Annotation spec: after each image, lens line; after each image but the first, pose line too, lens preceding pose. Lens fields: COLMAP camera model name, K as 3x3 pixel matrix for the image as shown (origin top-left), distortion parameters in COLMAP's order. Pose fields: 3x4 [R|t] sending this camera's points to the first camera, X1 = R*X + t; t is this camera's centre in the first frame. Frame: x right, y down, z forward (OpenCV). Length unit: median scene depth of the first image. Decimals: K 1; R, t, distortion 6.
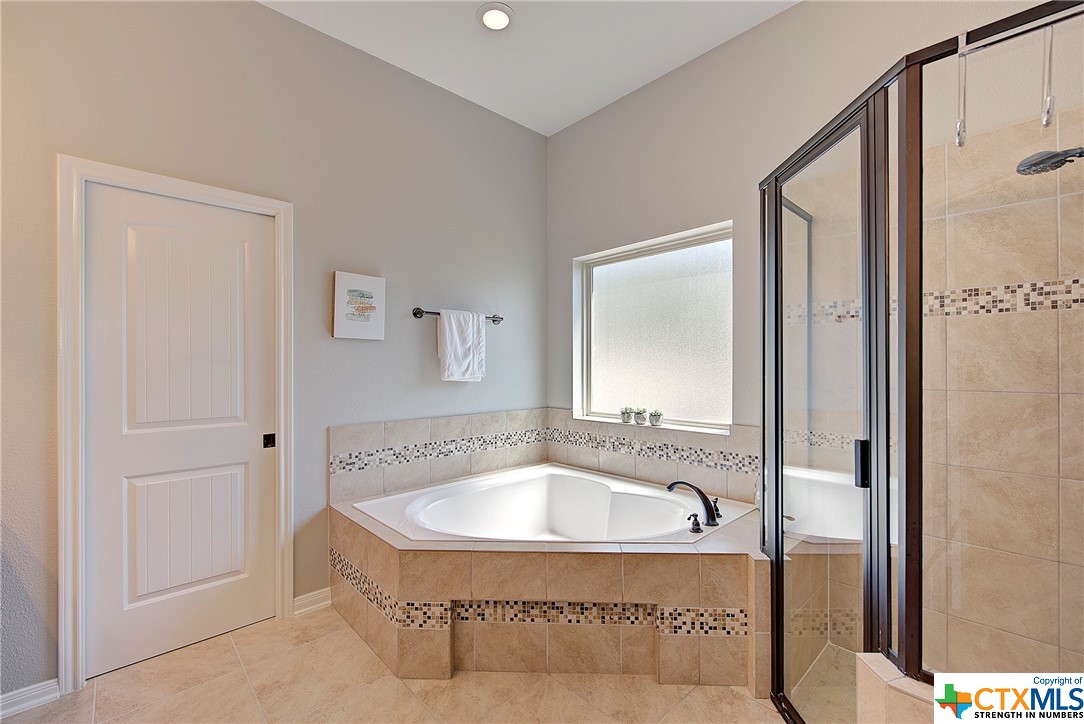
lens RADIAL K [[462.5, 0, 540.4], [0, 462.5, 363.9], [0, 0, 1]] dist [-0.002541, -0.000716]
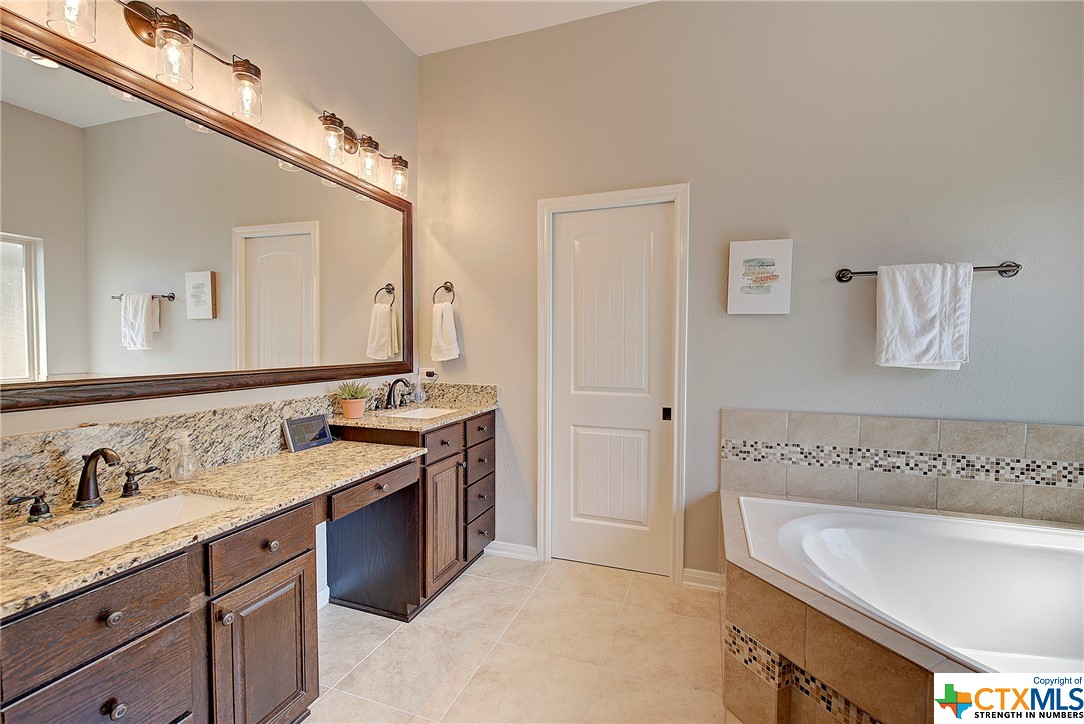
lens RADIAL K [[462.5, 0, 540.7], [0, 462.5, 360.1], [0, 0, 1]] dist [-0.002541, -0.000716]
pose [[0.449652, 0.035783, -0.892487, 0.209504], [-0.001081, 0.999218, 0.039517, -0.000608], [0.893203, -0.016804, 0.449339, 0.227401]]
